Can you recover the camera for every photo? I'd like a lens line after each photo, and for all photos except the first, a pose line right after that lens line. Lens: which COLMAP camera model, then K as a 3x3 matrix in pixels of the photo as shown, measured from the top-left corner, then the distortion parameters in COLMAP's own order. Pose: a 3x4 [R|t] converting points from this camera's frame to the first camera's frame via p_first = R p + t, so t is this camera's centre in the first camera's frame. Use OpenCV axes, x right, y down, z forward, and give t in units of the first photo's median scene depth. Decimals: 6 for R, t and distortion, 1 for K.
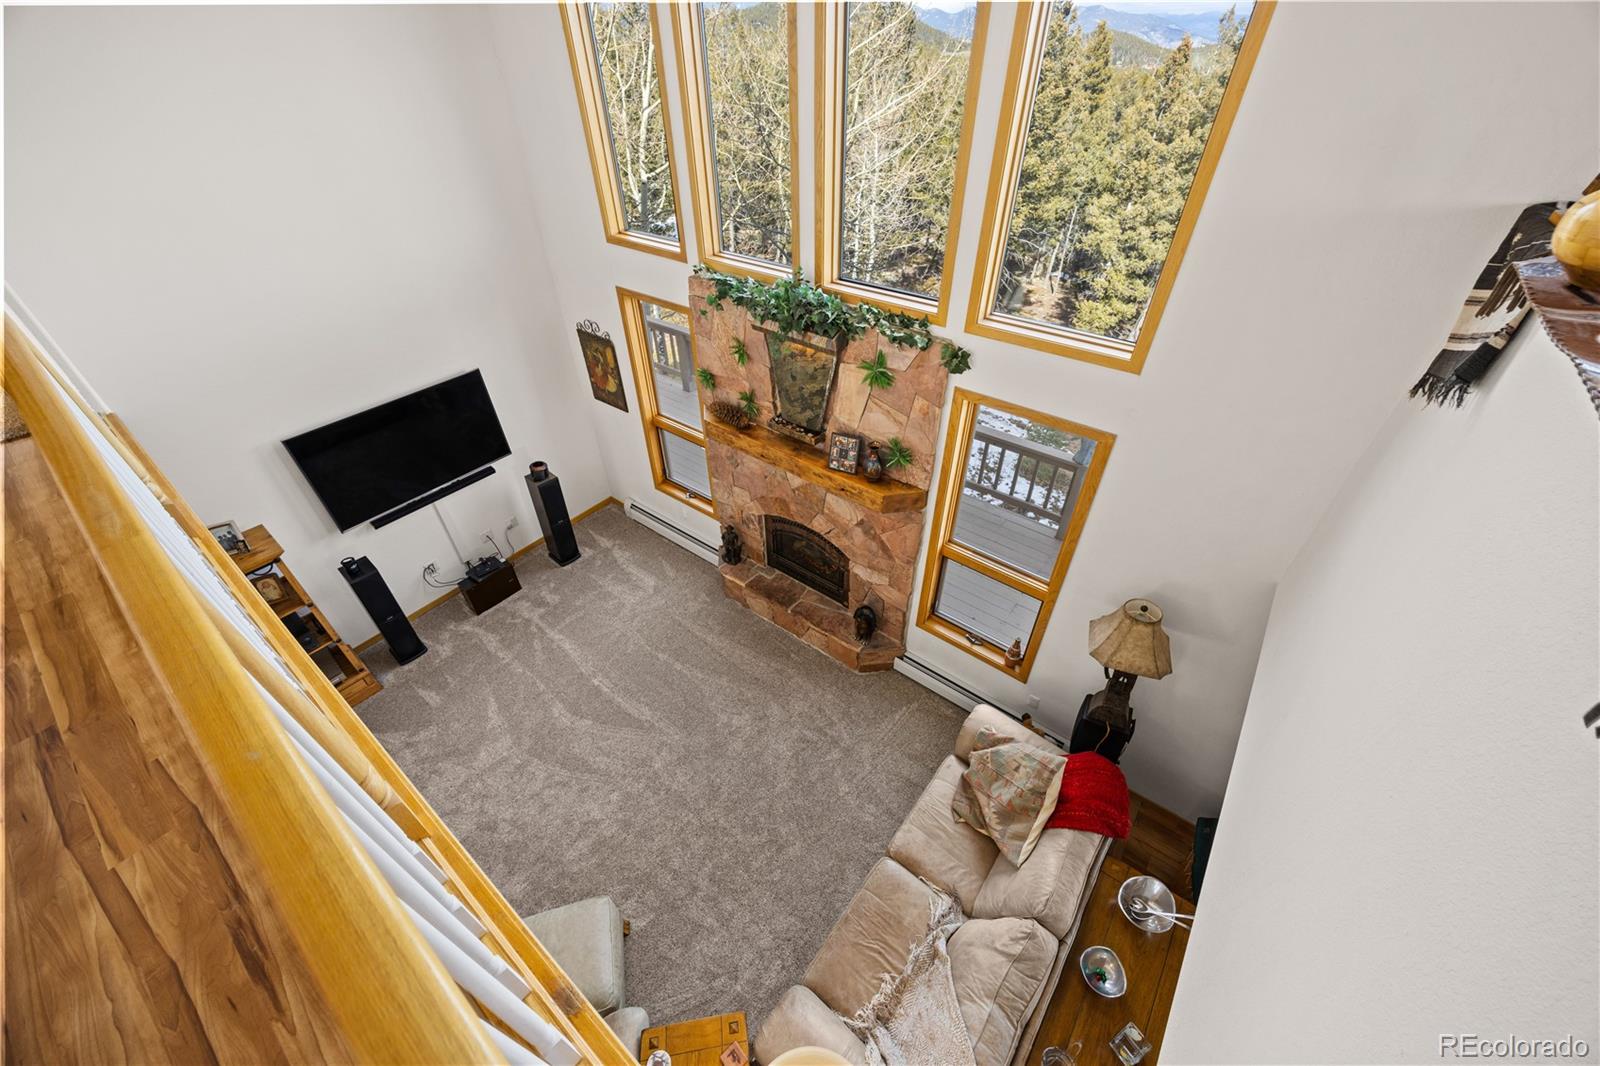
lens RADIAL K [[604.3, 0, 801.9], [0, 604.3, 537.3], [0, 0, 1]] dist [0.000236, 0.000017]
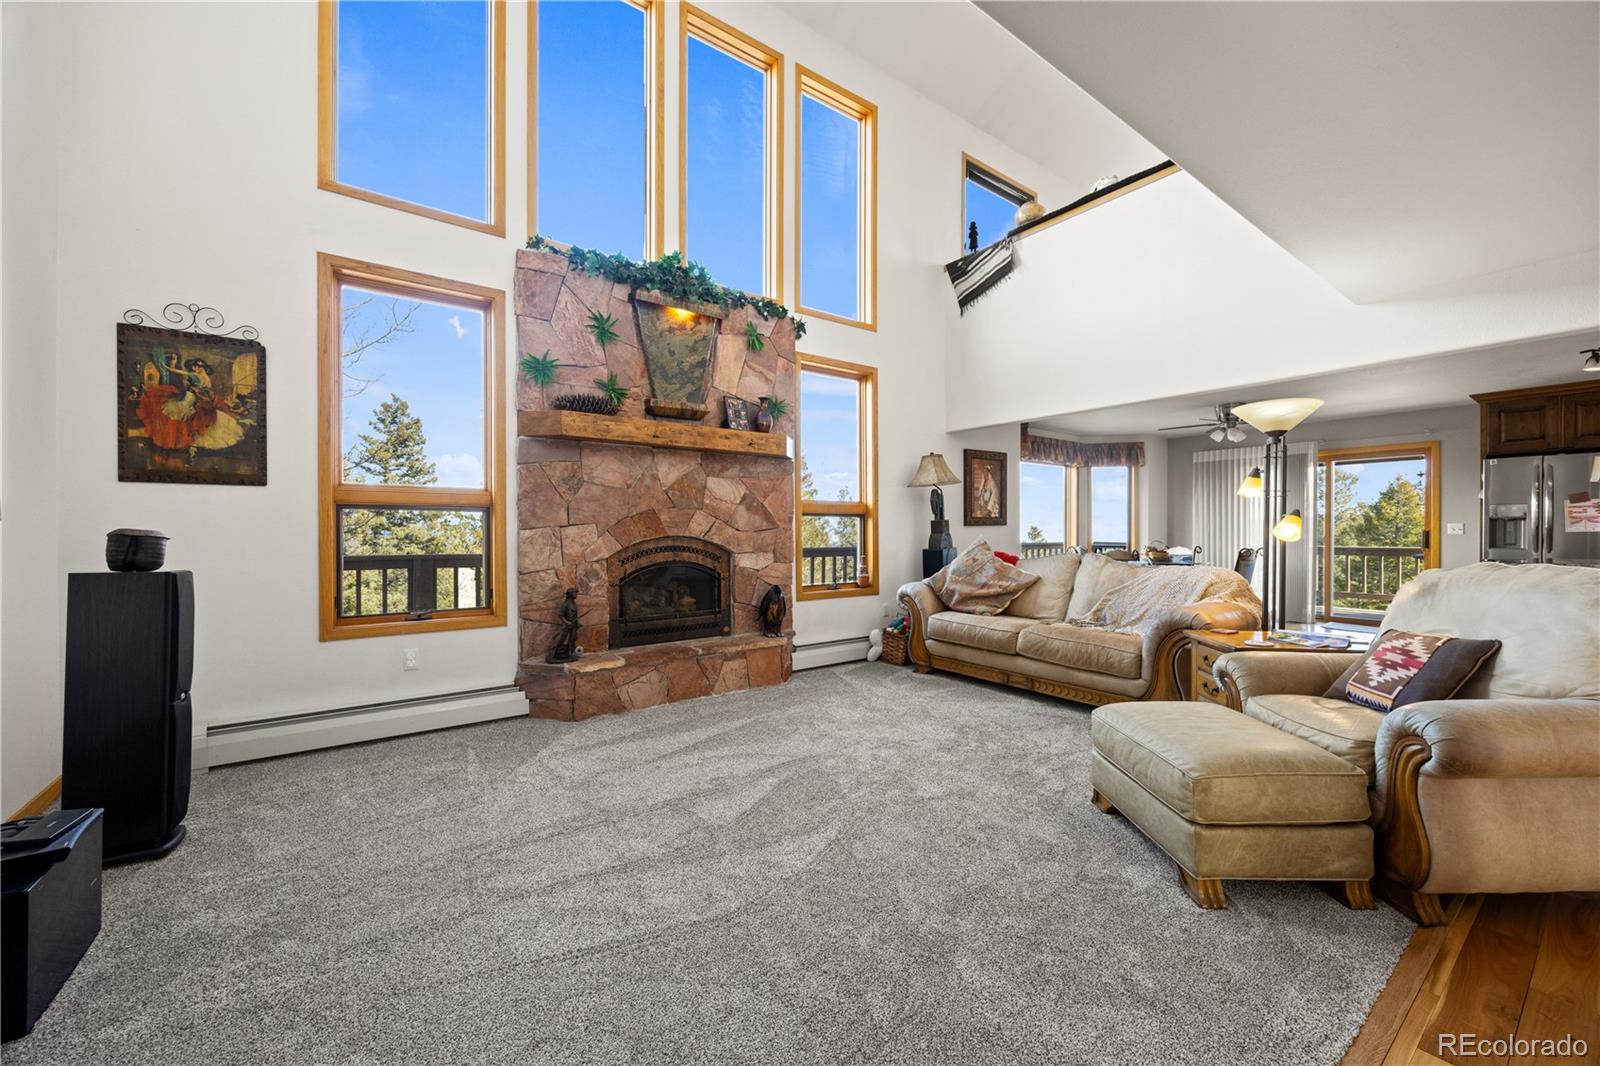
lens RADIAL K [[604.3, 0, 801.9], [0, 604.3, 537.3], [0, 0, 1]] dist [0.000236, 0.000017]
pose [[0.279835, -0.004101, 0.960039, -0.914791], [0.617241, 0.766688, -0.176640, 0.286152], [-0.735327, 0.642006, 0.217077, 0.797598]]
